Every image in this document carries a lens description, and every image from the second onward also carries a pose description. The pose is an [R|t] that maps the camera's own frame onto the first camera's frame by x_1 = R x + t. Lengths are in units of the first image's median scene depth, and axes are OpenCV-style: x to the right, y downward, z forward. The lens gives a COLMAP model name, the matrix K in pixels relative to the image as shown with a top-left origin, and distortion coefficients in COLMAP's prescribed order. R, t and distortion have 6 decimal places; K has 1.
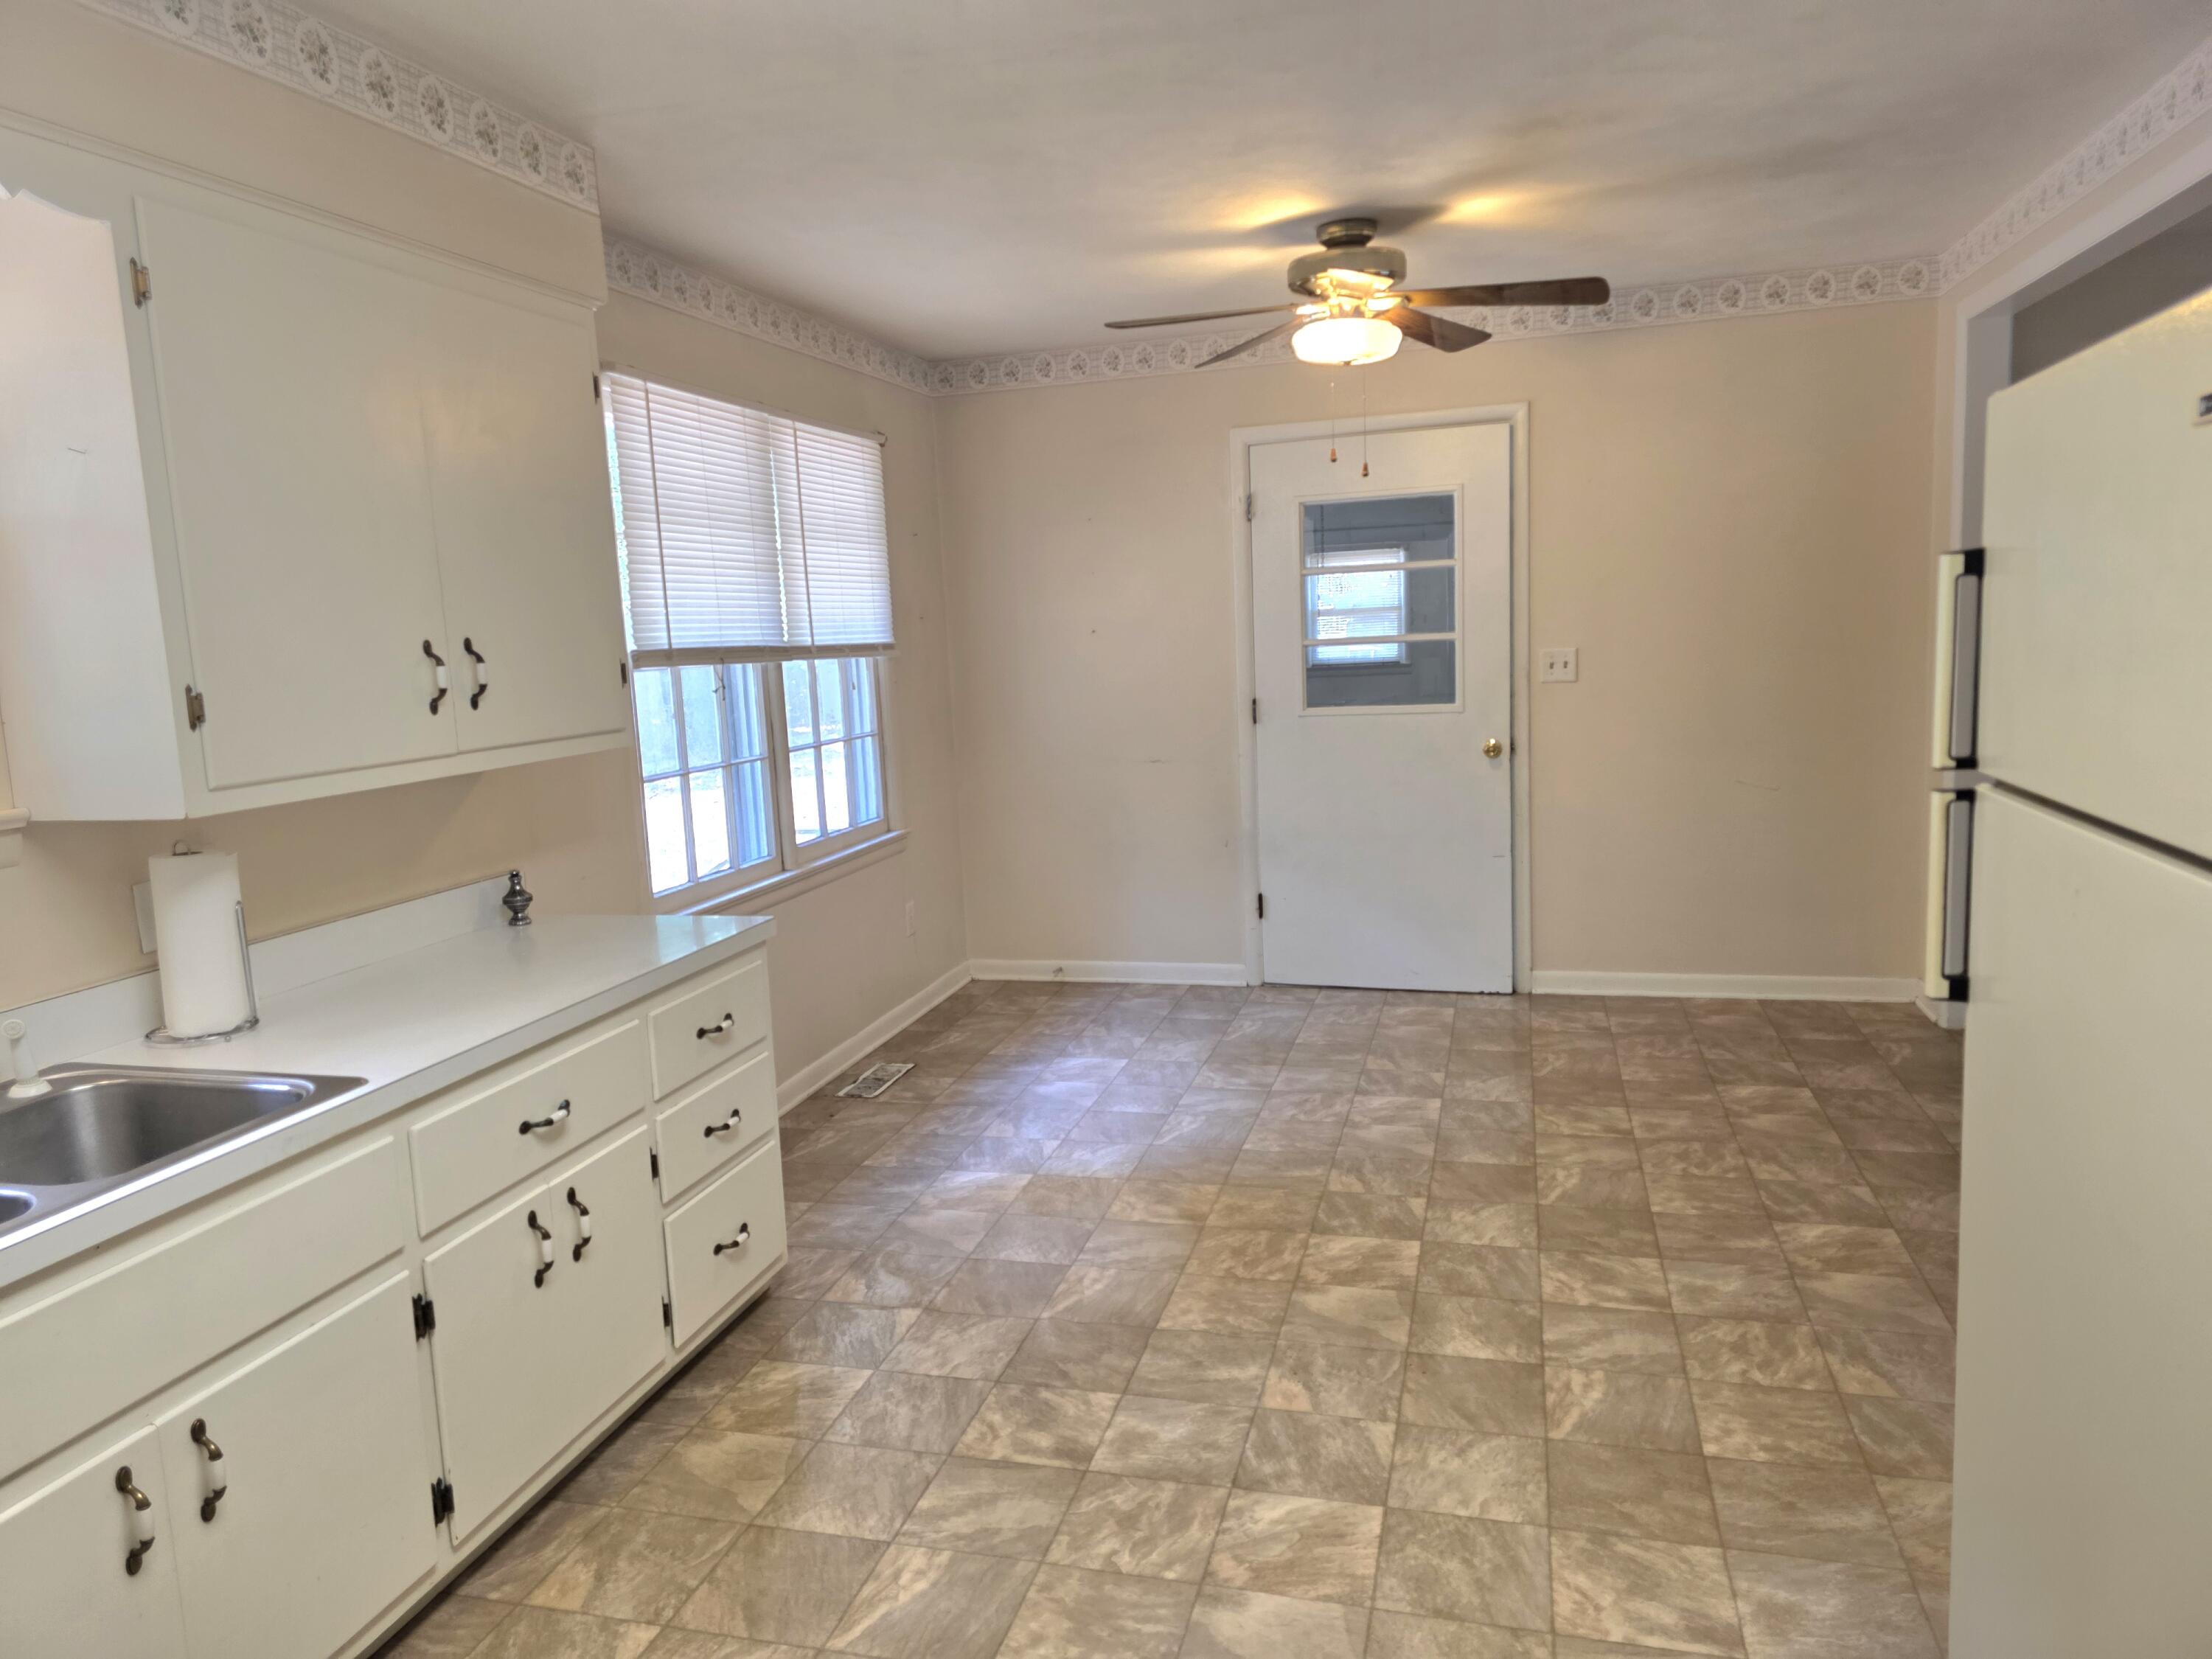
lens RADIAL K [[1479.7, 0, 1050.7], [0, 1479.7, 824.5], [0, 0, 1]] dist [0.035276, -0.015804]
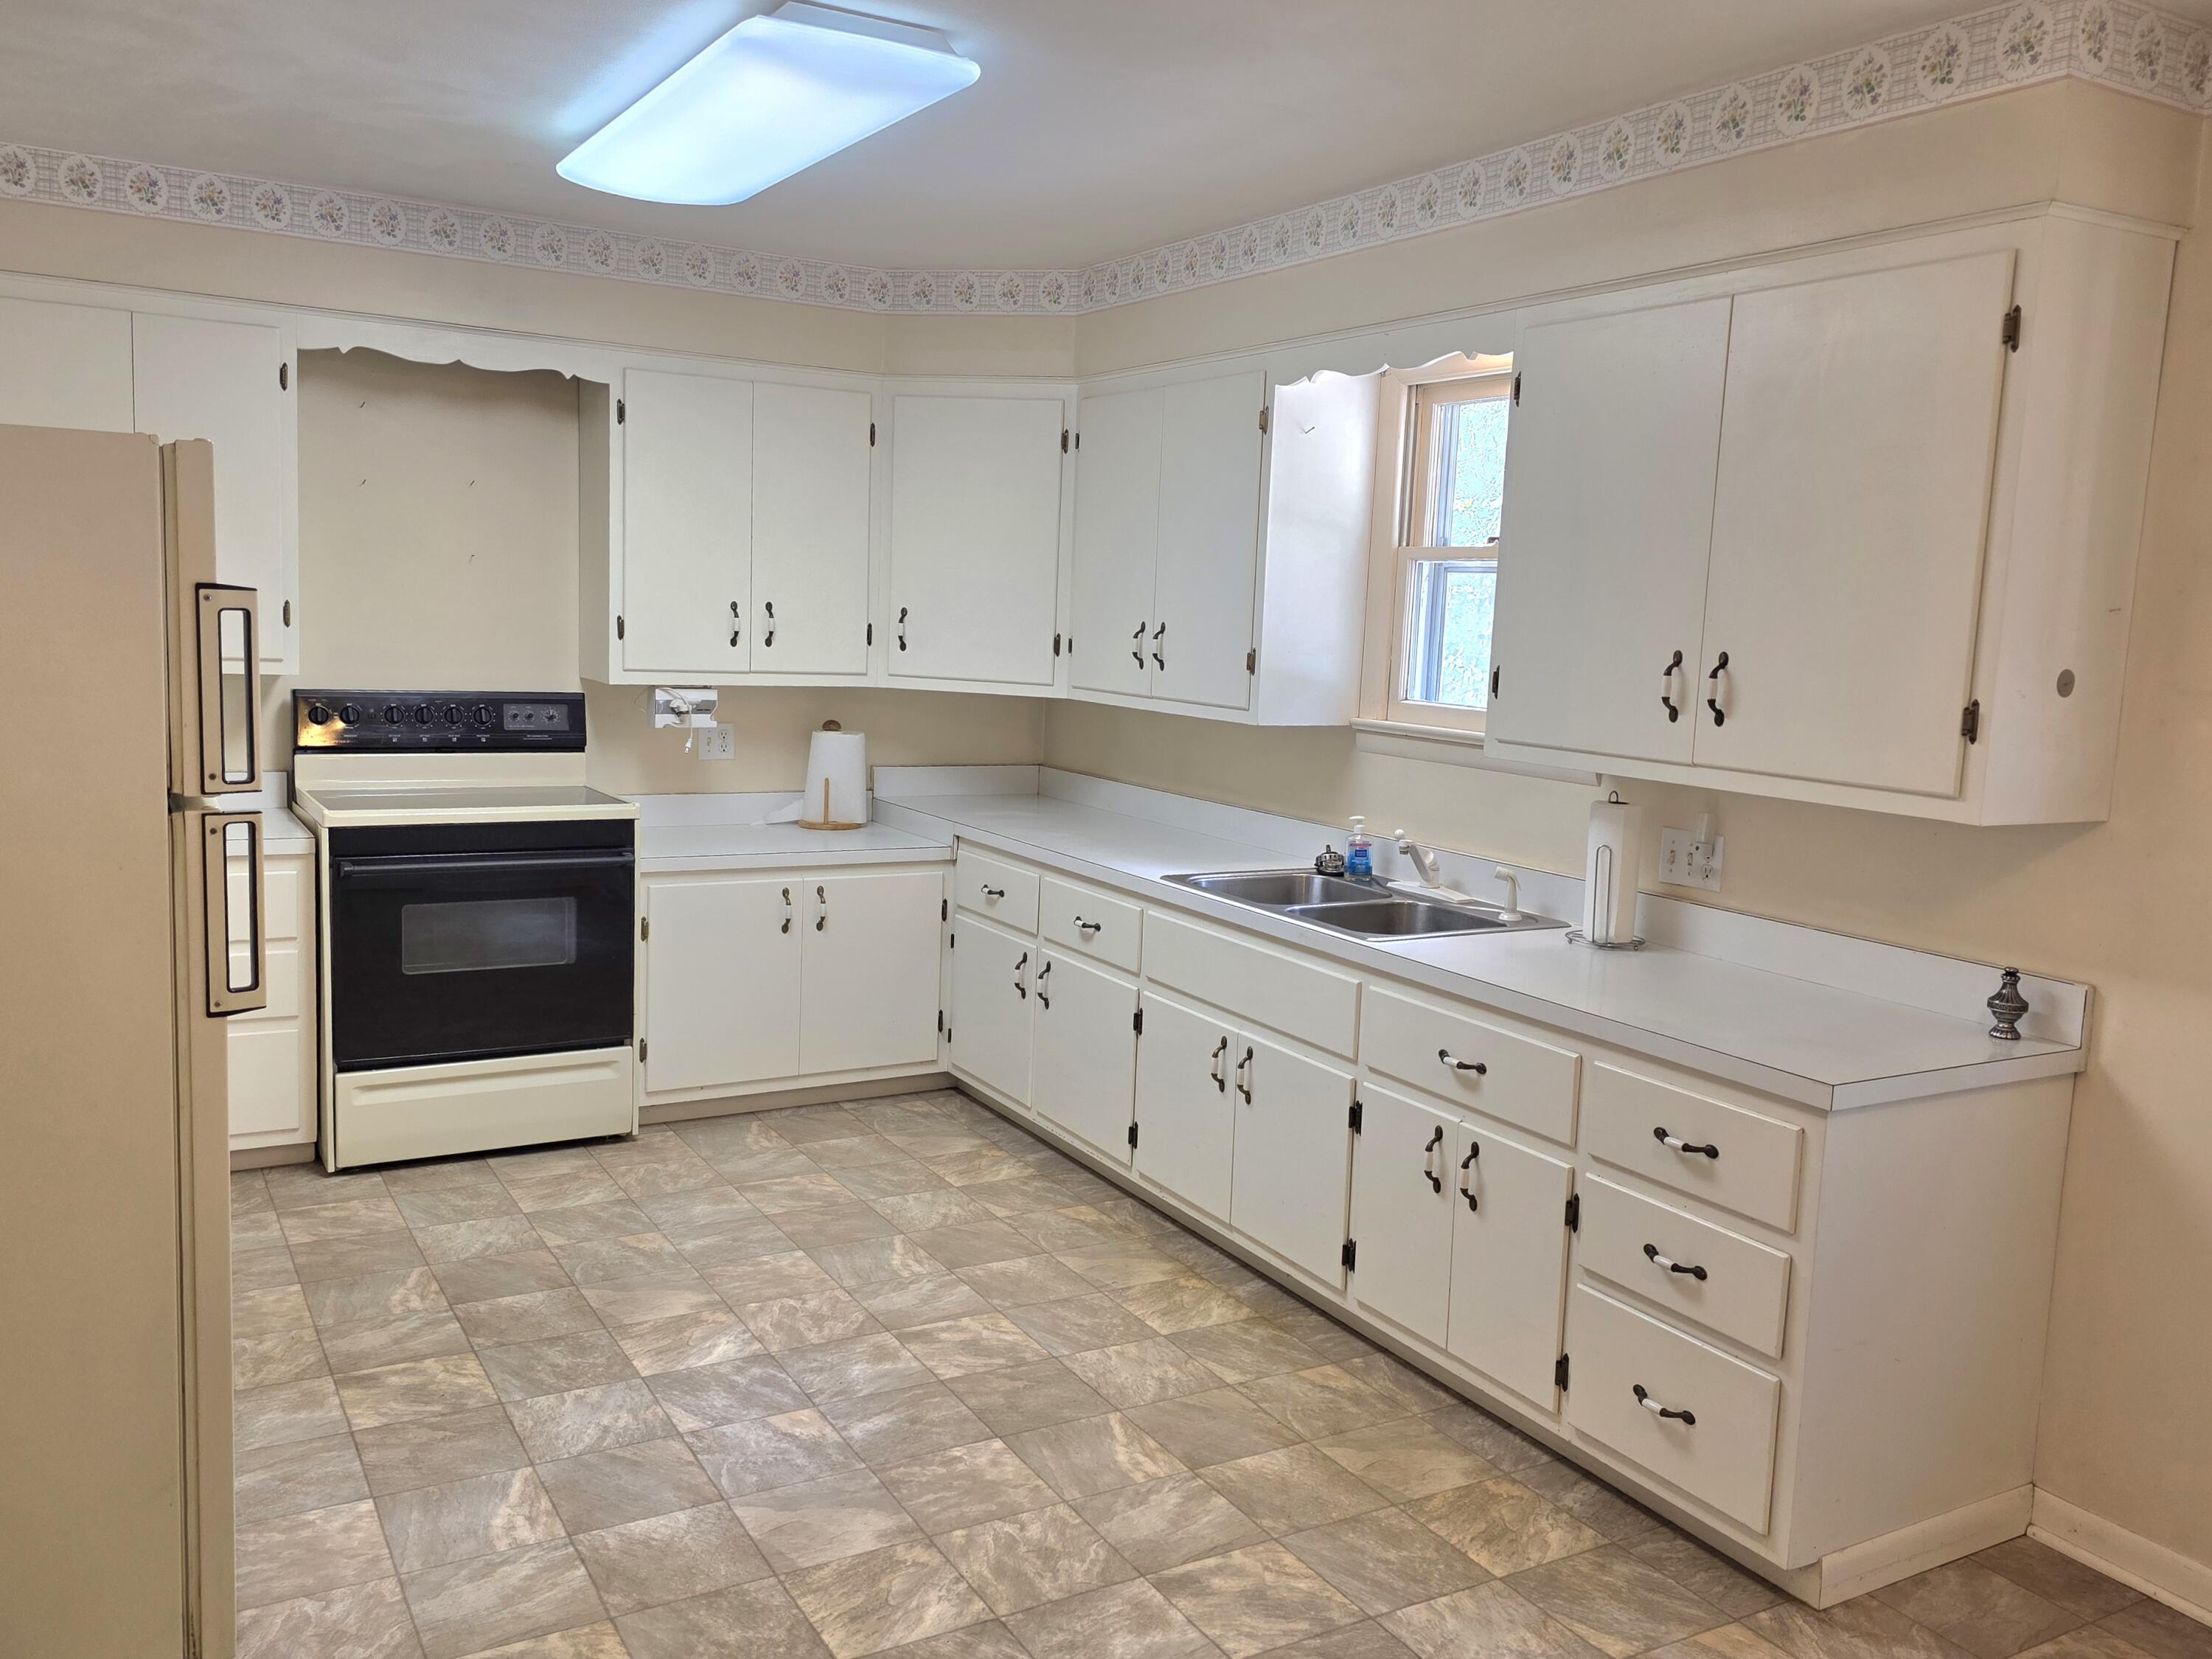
lens RADIAL K [[1708.6, 0, 1160.0], [0, 1708.6, 817.2], [0, 0, 1]] dist [0.048222, -0.041466]
pose [[-0.652987, 0.113461, -0.748822, 0.708247], [-0.114664, 0.962508, 0.245828, -0.257229], [0.748639, 0.246385, -0.615495, 1.448927]]
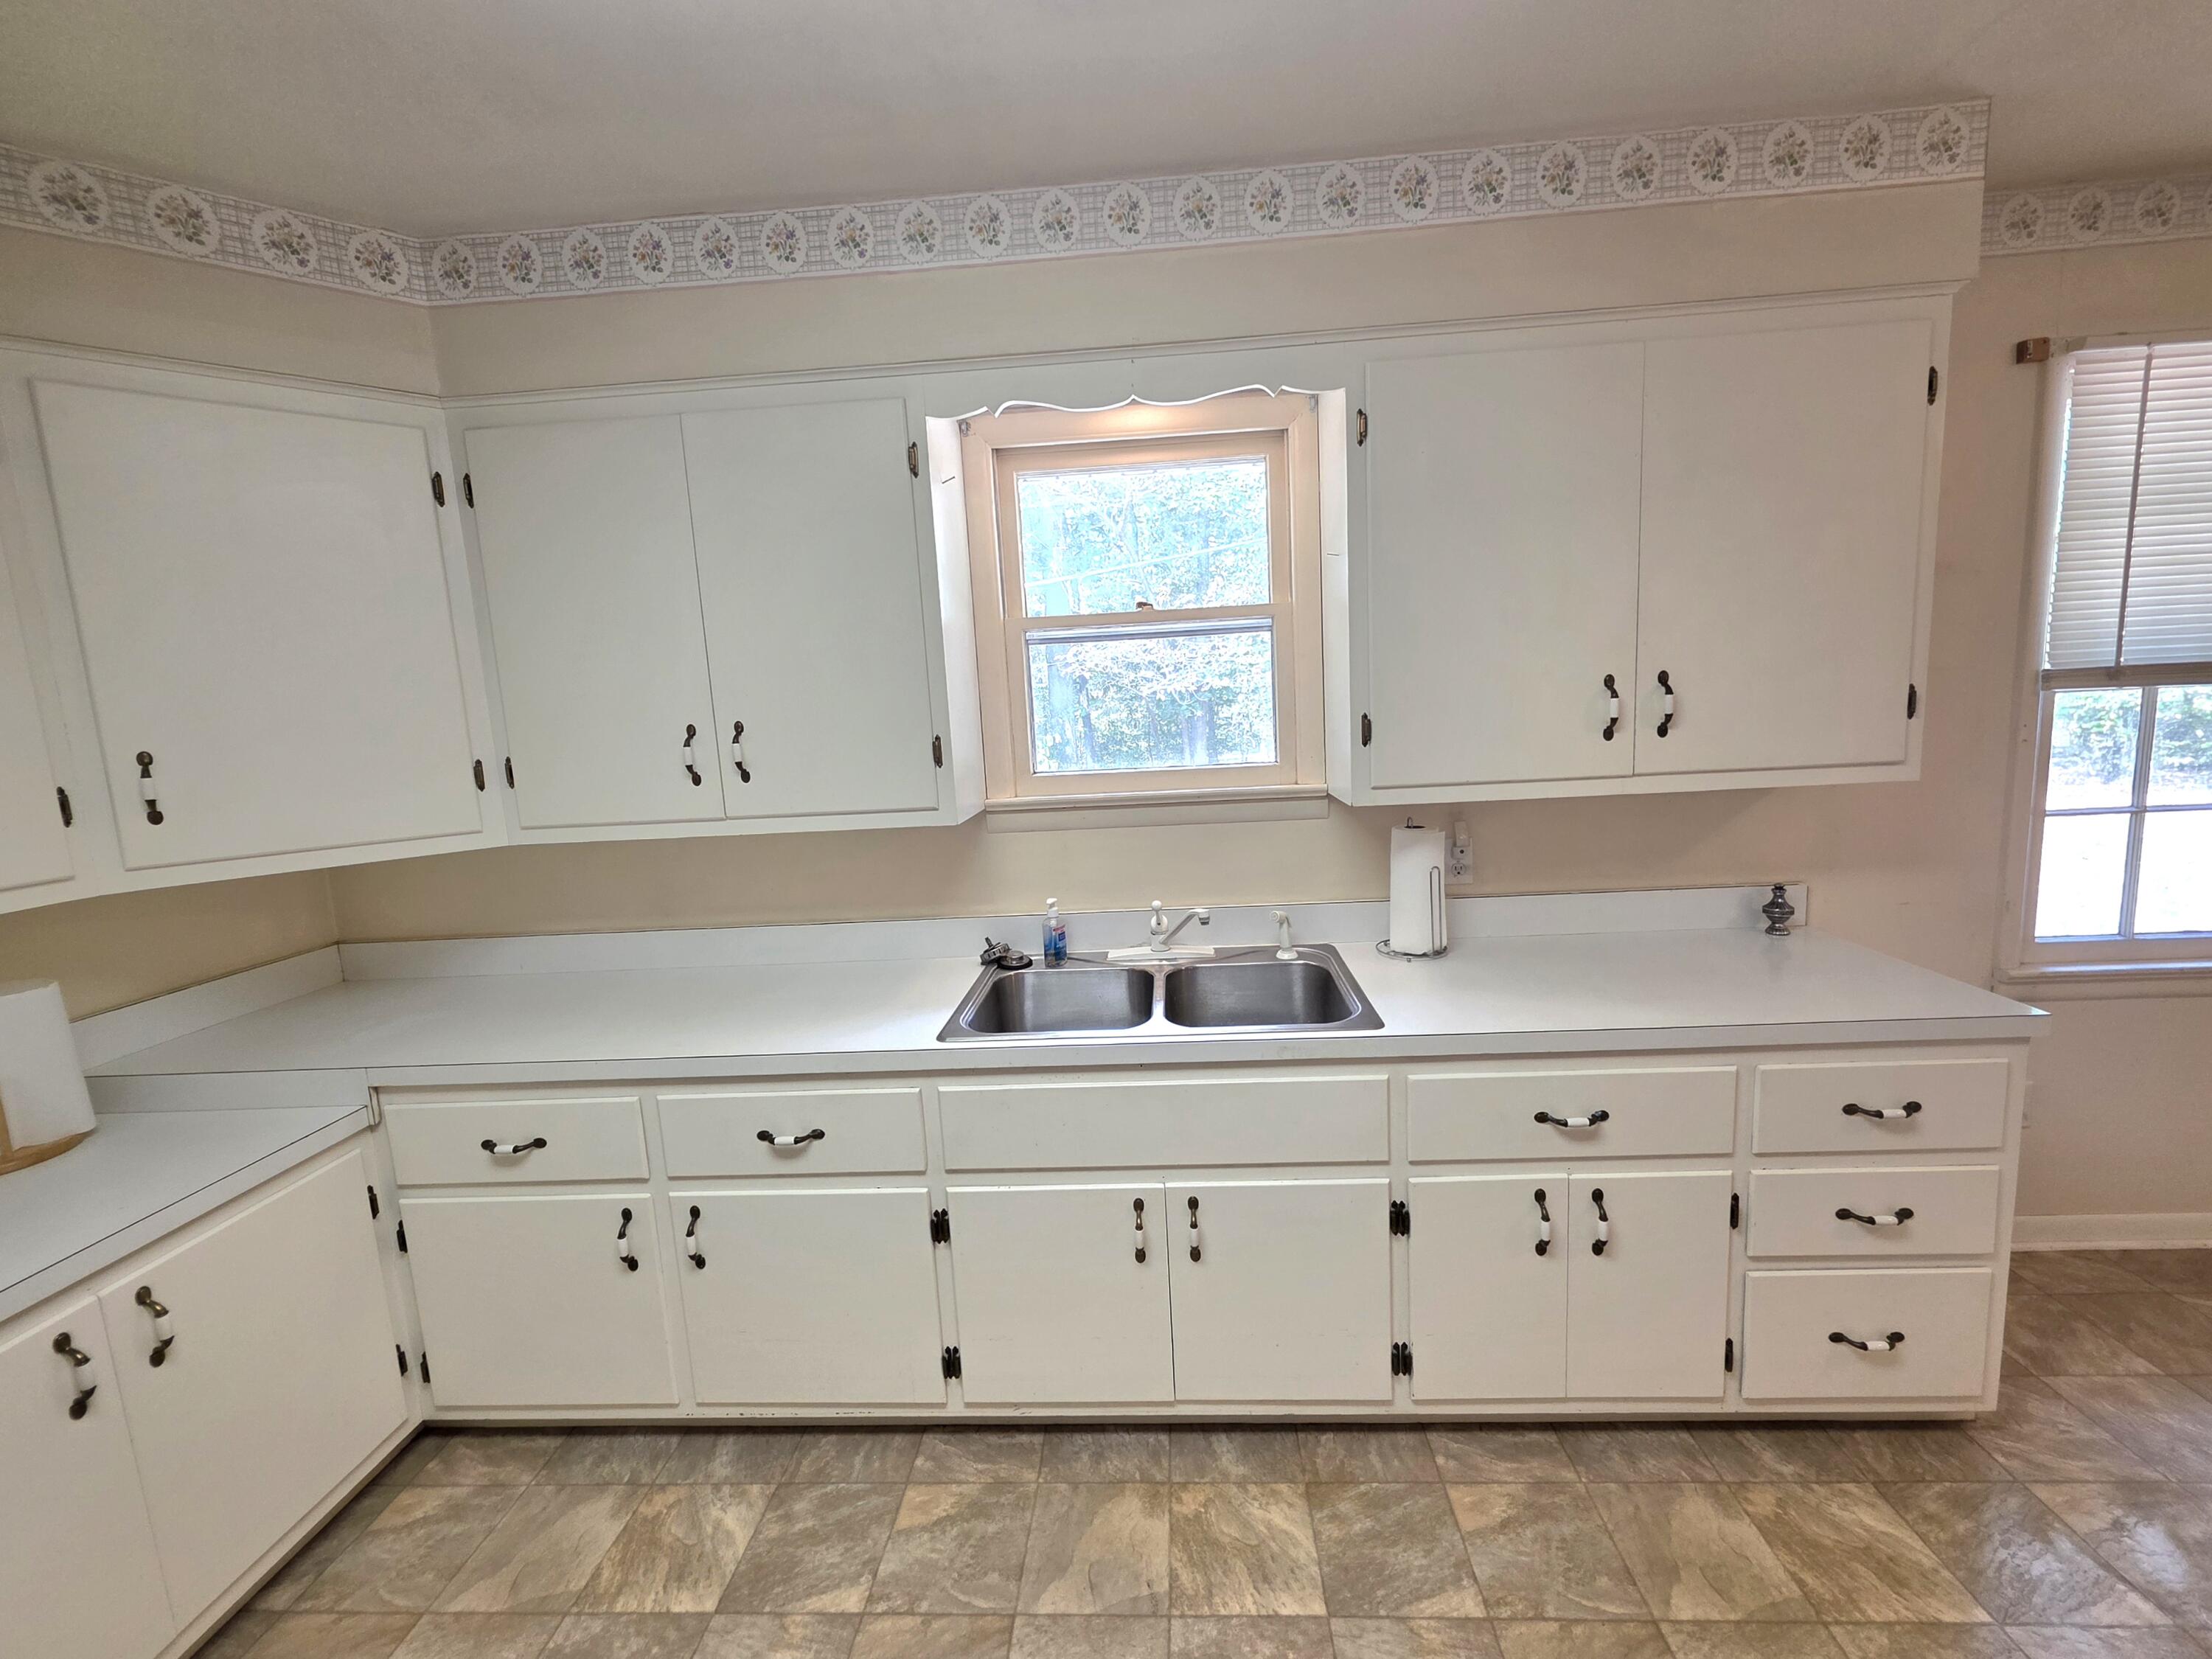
lens RADIAL K [[898.8, 0, 1127.2], [0, 898.8, 825.8], [0, 0, 1]] dist [0.001370, 0.000499]
pose [[0.248386, 0.169561, -0.953705, 0.160098], [-0.090902, 0.984295, 0.151325, -0.078513], [0.964386, 0.049107, 0.259899, 0.455786]]
